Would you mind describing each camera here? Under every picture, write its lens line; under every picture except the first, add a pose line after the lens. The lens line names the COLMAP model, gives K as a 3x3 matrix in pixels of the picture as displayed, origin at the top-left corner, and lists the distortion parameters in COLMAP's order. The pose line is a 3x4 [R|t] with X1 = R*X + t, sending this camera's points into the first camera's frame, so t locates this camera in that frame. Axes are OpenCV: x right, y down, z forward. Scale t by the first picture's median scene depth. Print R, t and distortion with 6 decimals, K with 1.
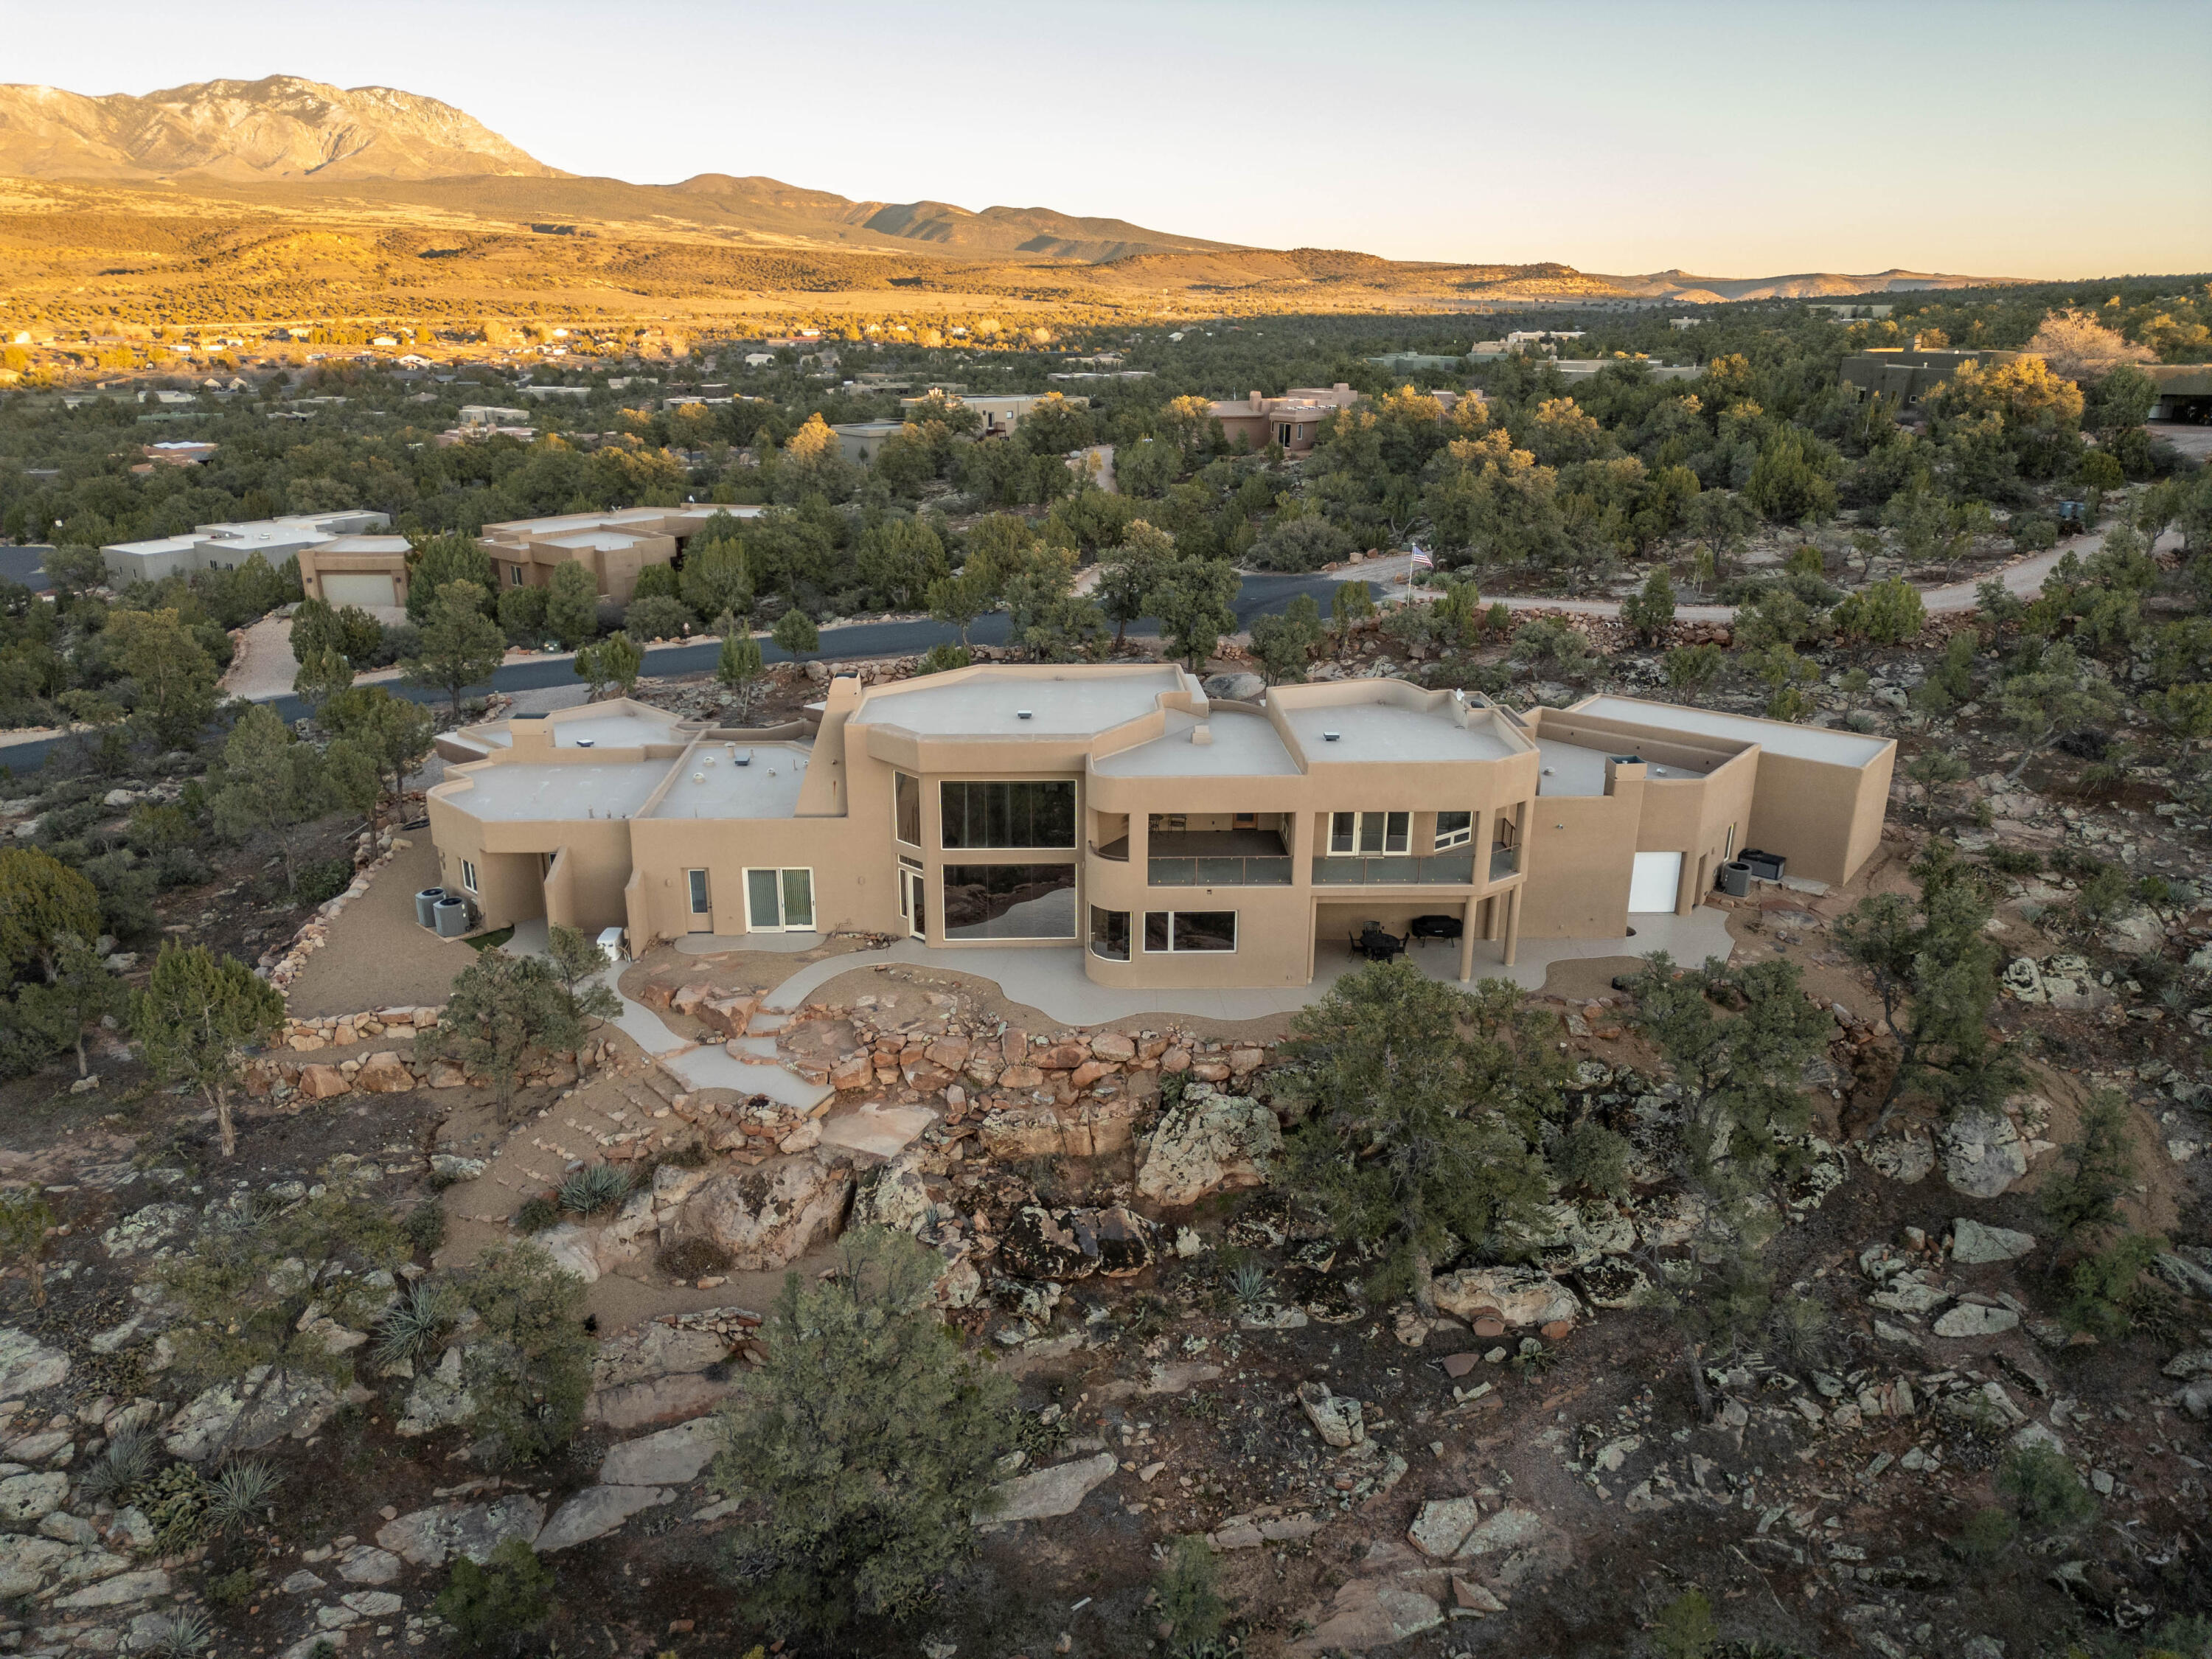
lens RADIAL K [[1540.9, 0, 1106.6], [0, 1540.9, 821.5], [0, 0, 1]] dist [0.077505, -0.064707]
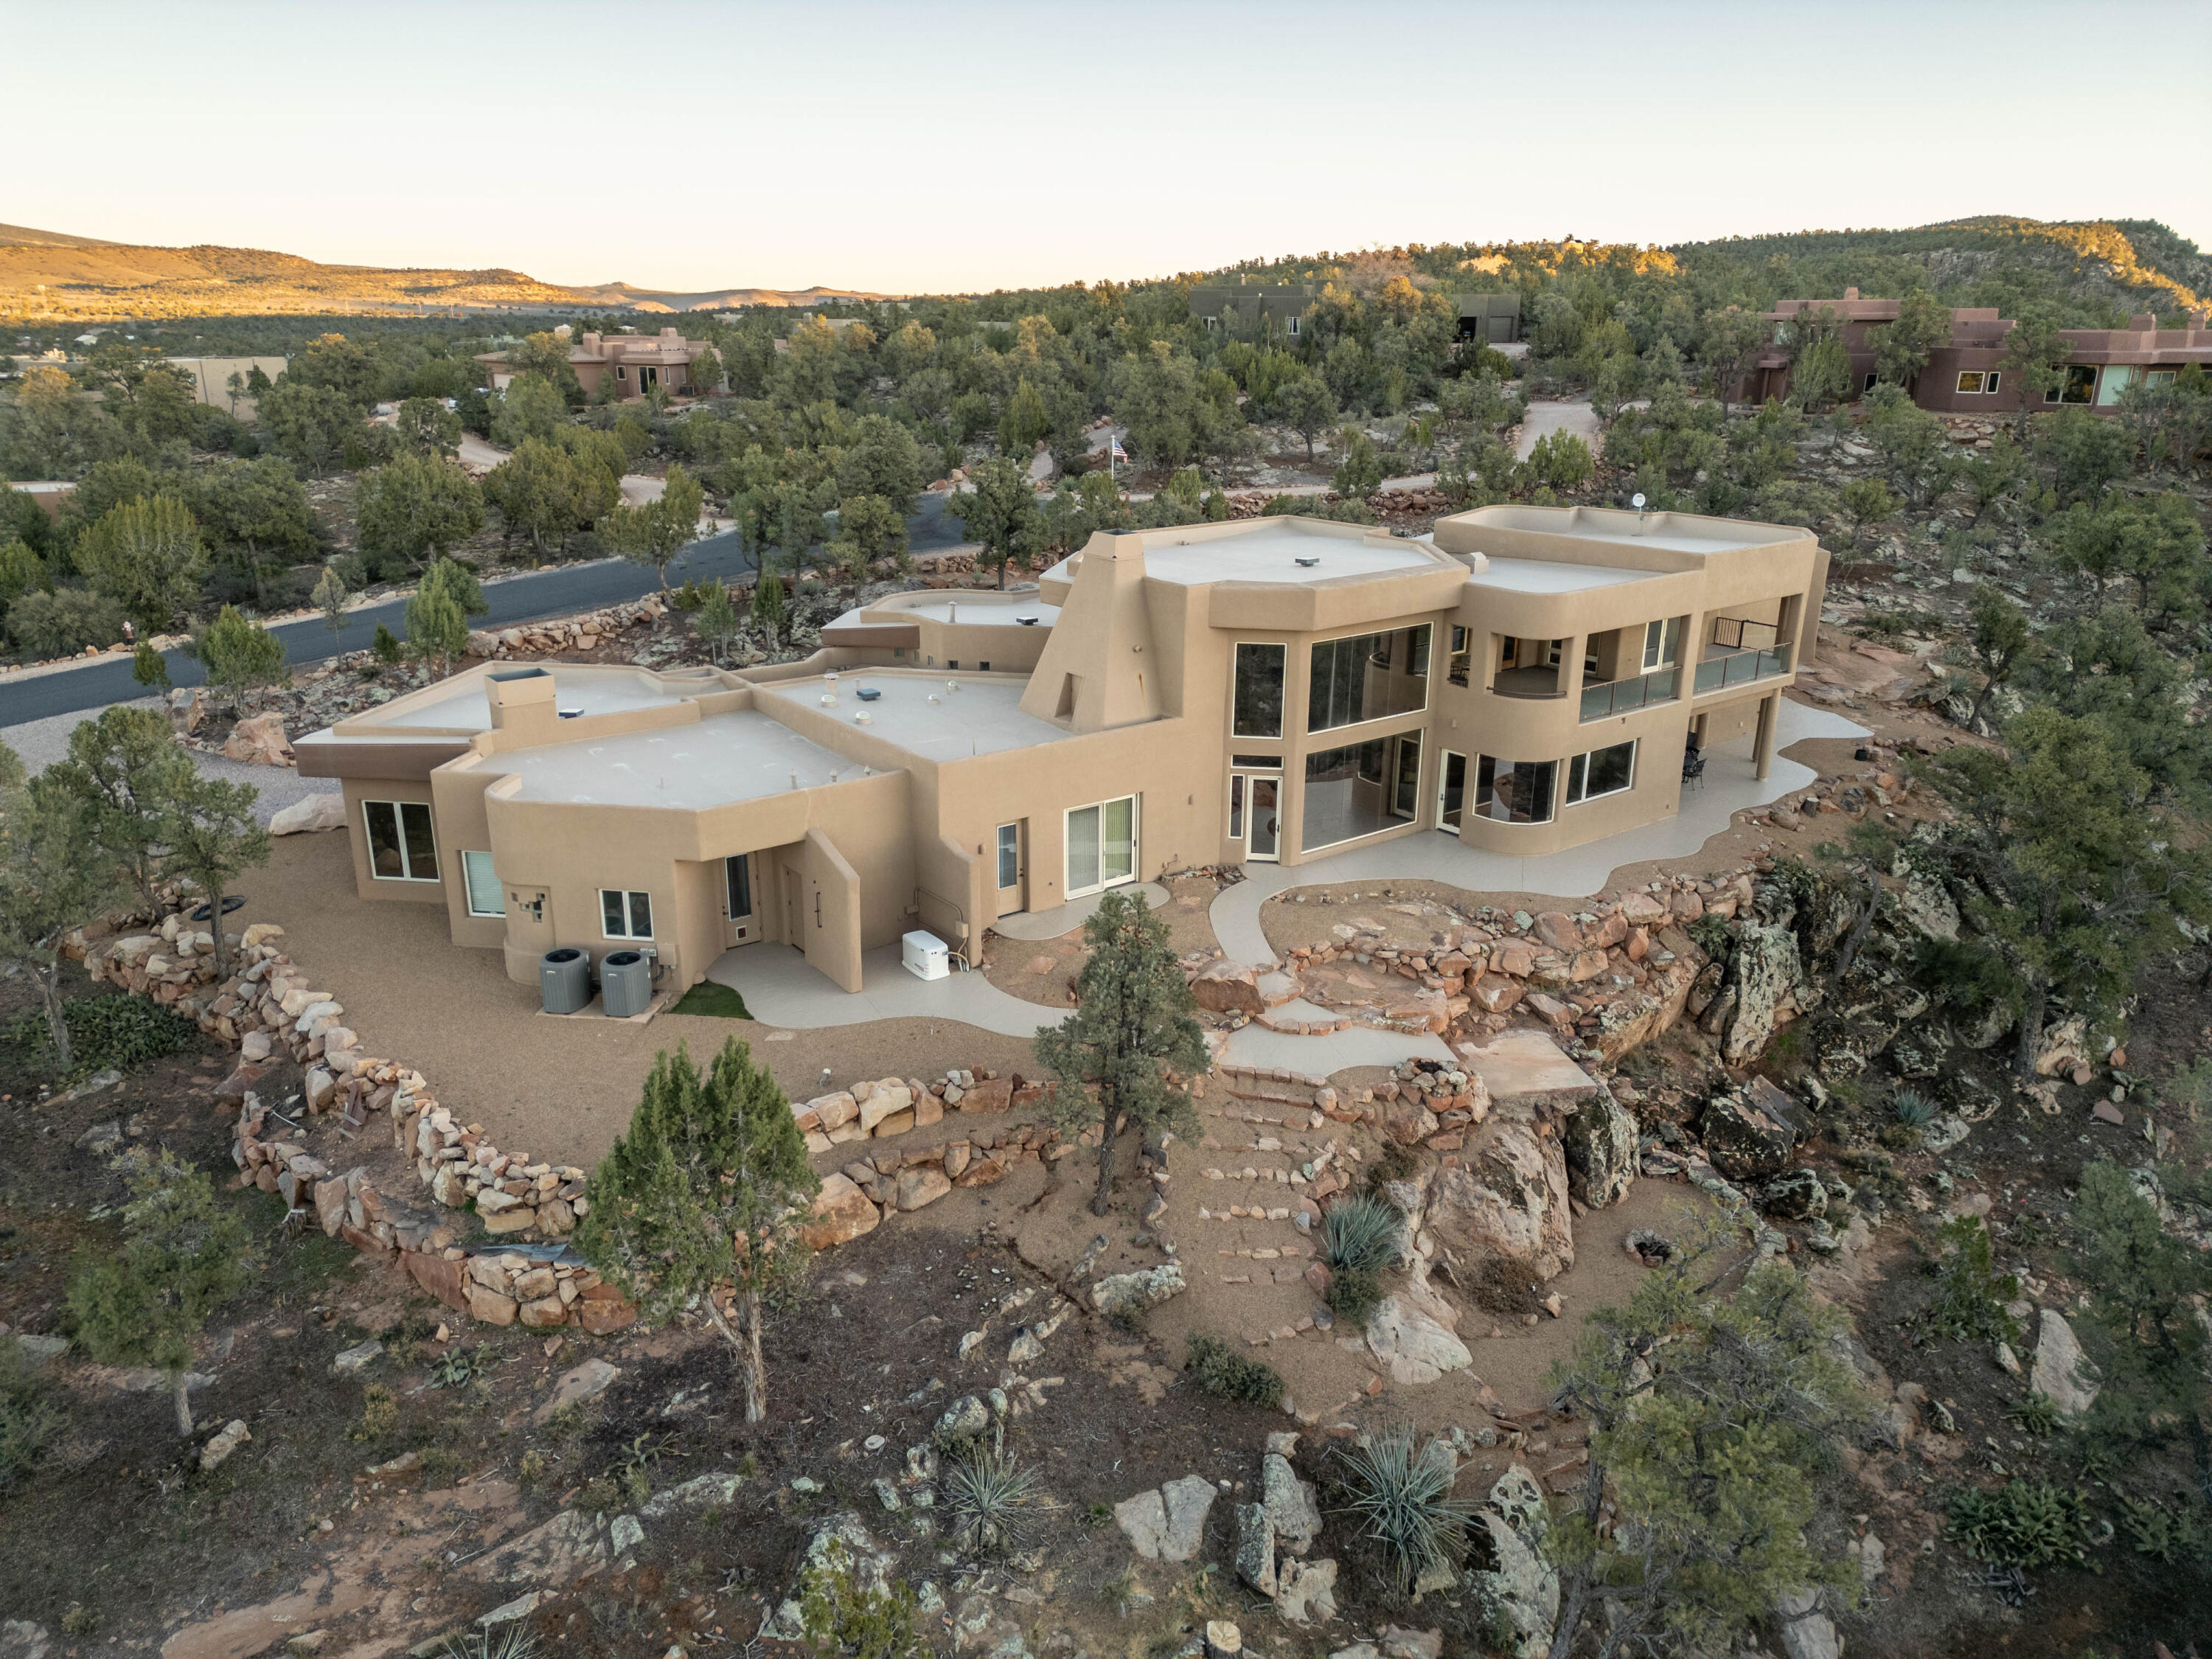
lens RADIAL K [[1544.0, 0, 1106.0], [0, 1544.0, 829.5], [0, 0, 1]] dist [0.063050, -0.047196]
pose [[0.815959, -0.185064, 0.547688, -0.723398], [0.185954, 0.981048, 0.054457, 0.004524], [-0.547386, 0.057410, 0.834909, 0.470908]]
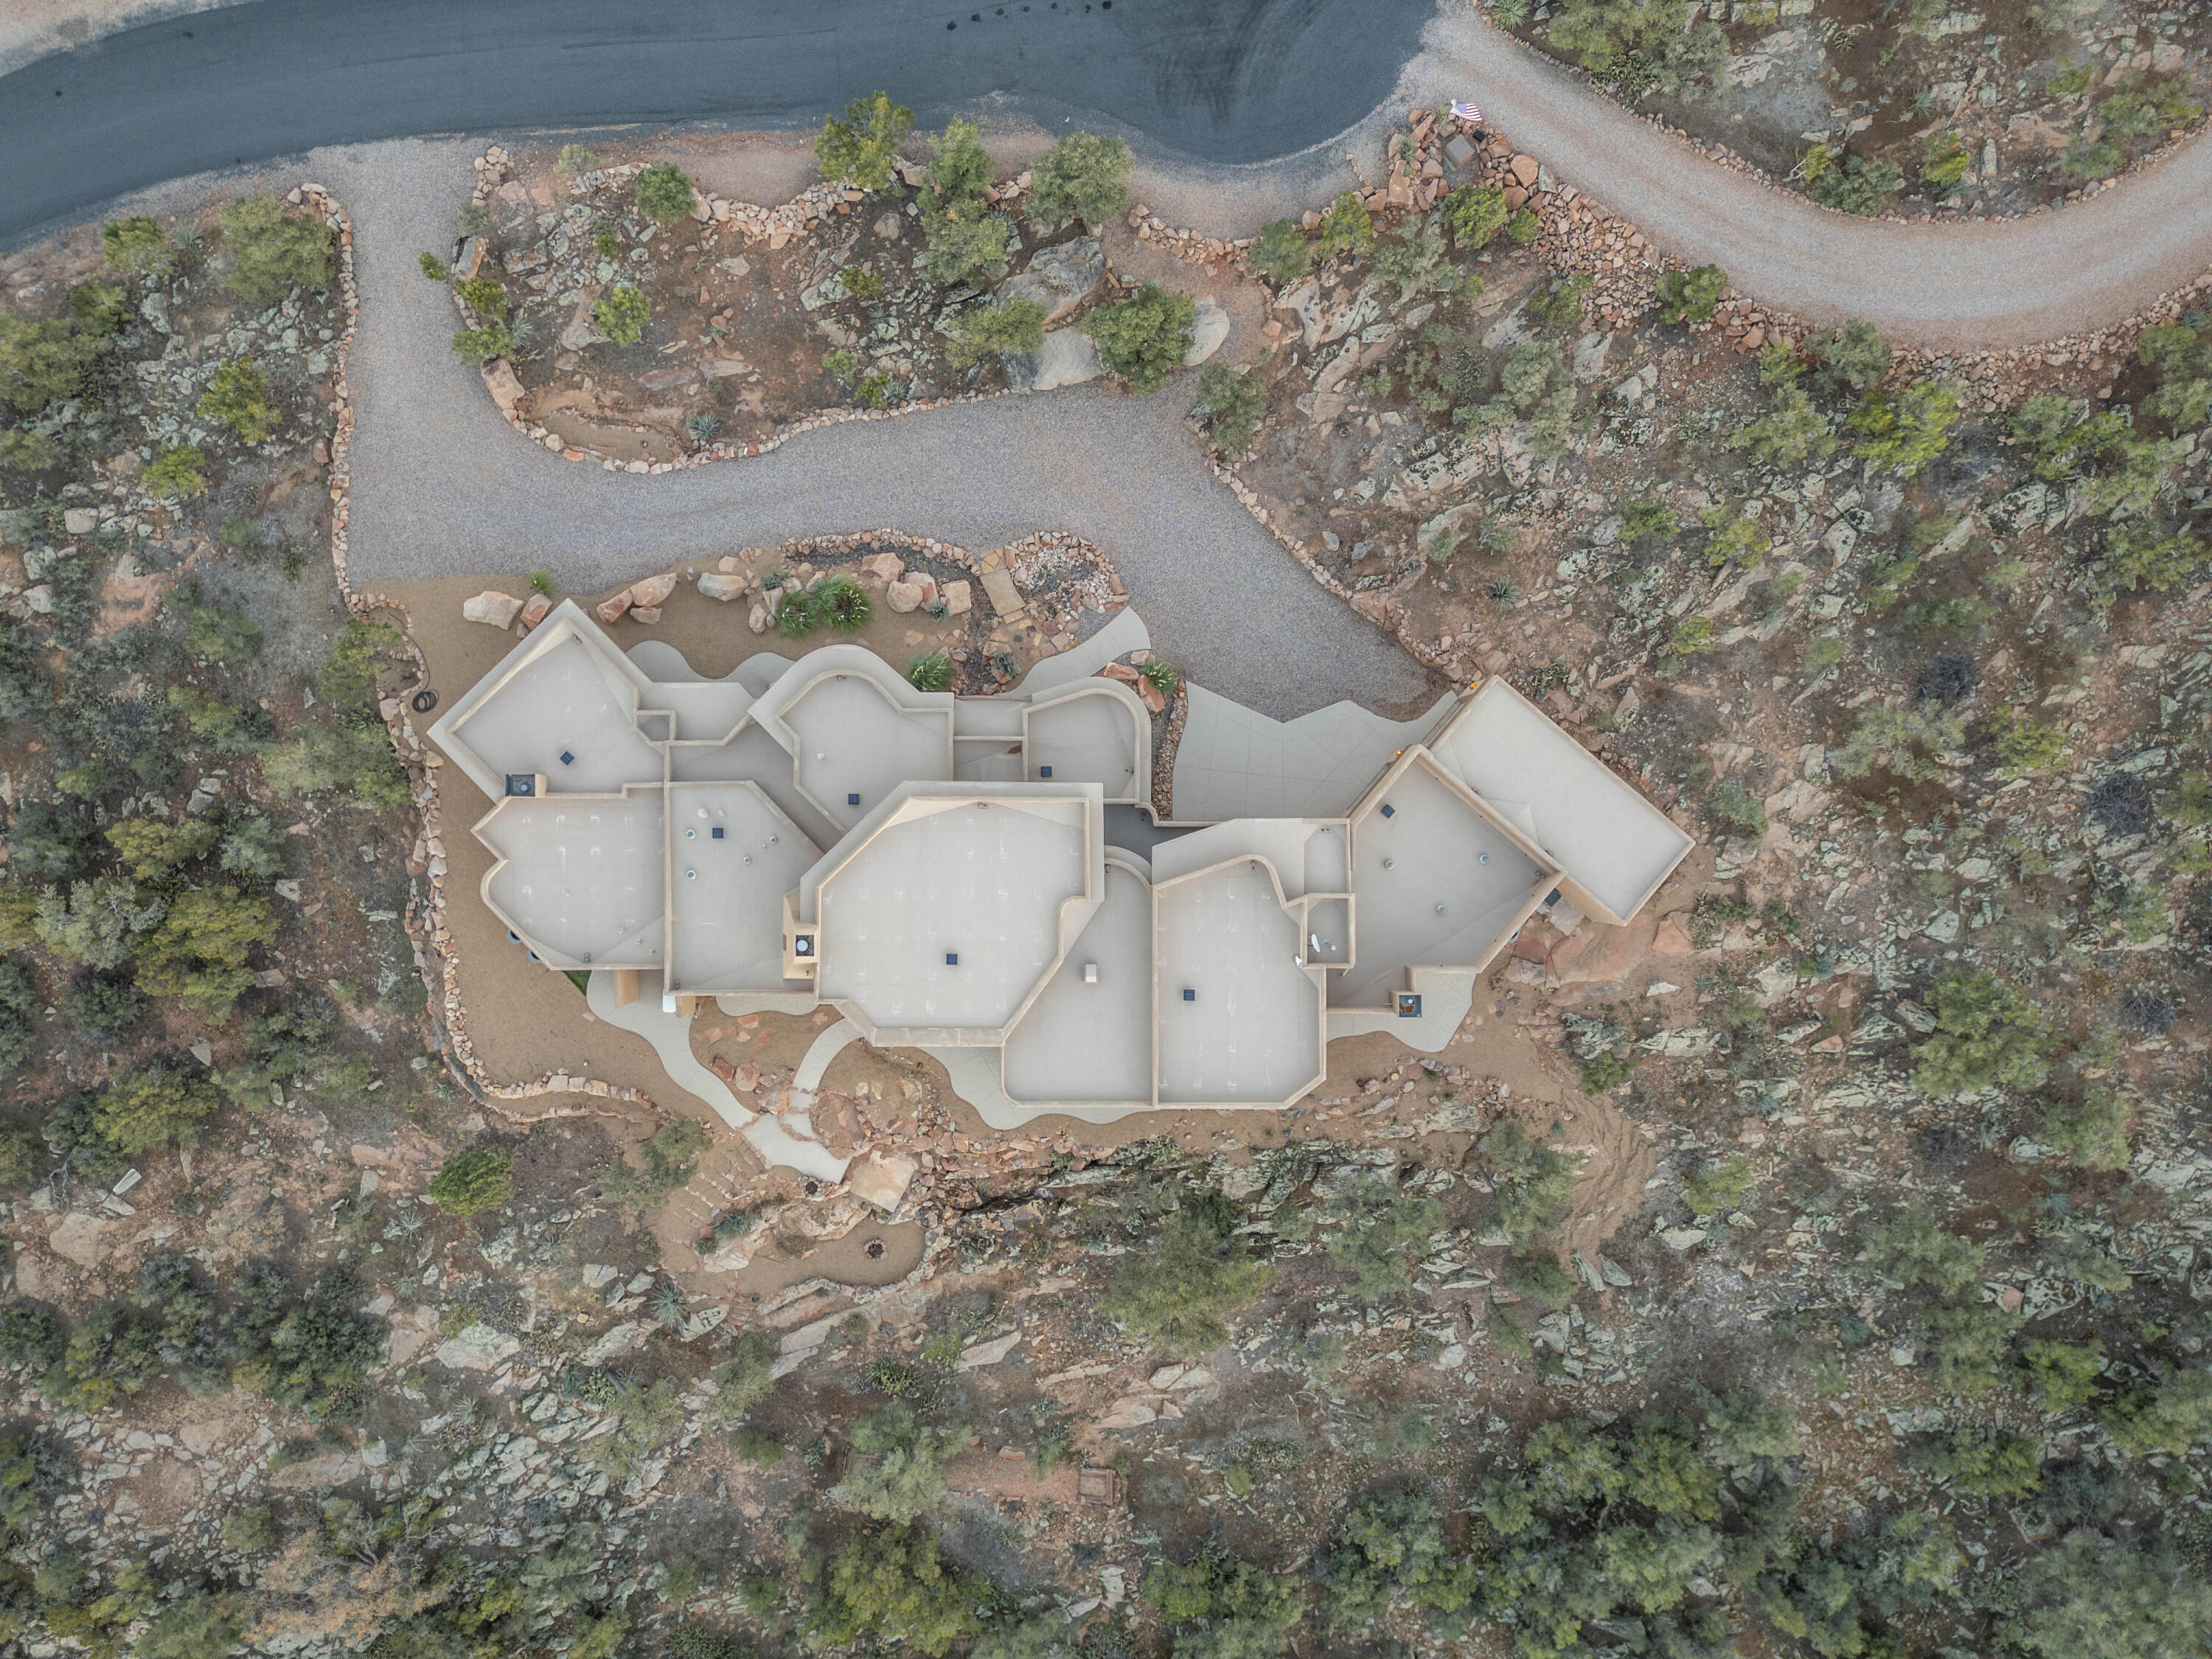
lens RADIAL K [[1540.9, 0, 1106.6], [0, 1540.9, 821.5], [0, 0, 1]] dist [0.077505, -0.064707]
pose [[0.999377, 0.035240, 0.002042, 0.080242], [-0.013438, 0.326303, 0.945170, -1.554082], [0.032641, -0.944608, 0.326573, 0.834737]]
